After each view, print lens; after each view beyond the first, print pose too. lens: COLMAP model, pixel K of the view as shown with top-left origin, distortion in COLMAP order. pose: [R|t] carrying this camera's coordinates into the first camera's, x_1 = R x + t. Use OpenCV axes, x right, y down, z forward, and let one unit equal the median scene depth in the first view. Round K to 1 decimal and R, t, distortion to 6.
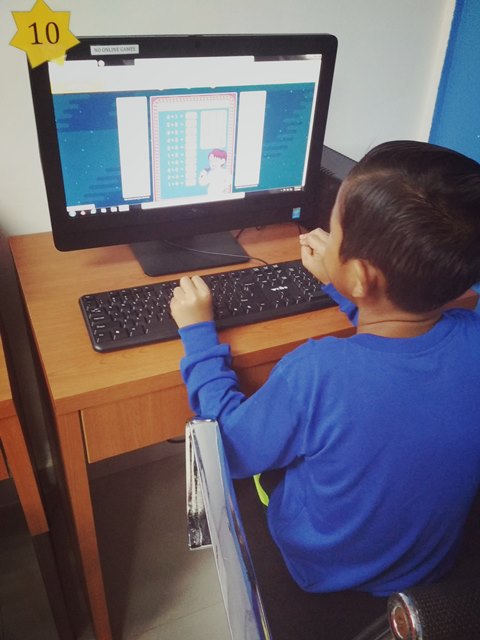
lens RADIAL K [[528.5, 0, 240.0], [0, 528.5, 320.0], [0, 0, 1]] dist [0.073521, -0.191674]
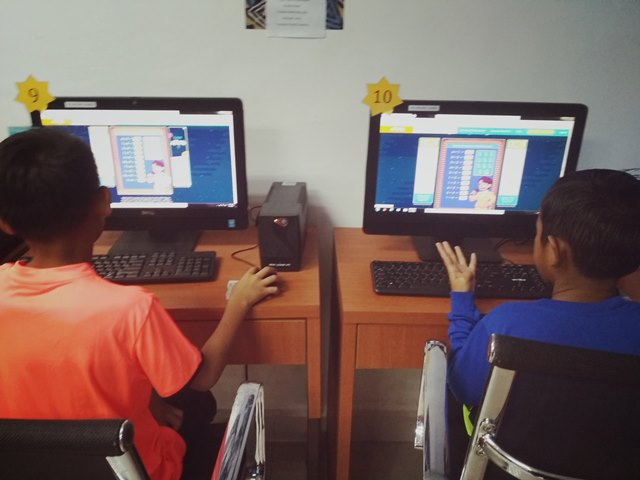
lens RADIAL K [[528.5, 0, 320.0], [0, 528.5, 240.0], [0, 0, 1]] dist [0.073521, -0.191674]
pose [[0.909895, 0.125616, -0.395364, 0.137310], [-0.218144, 0.955528, -0.198445, 0.215512], [0.352853, 0.266810, 0.896832, -0.370595]]
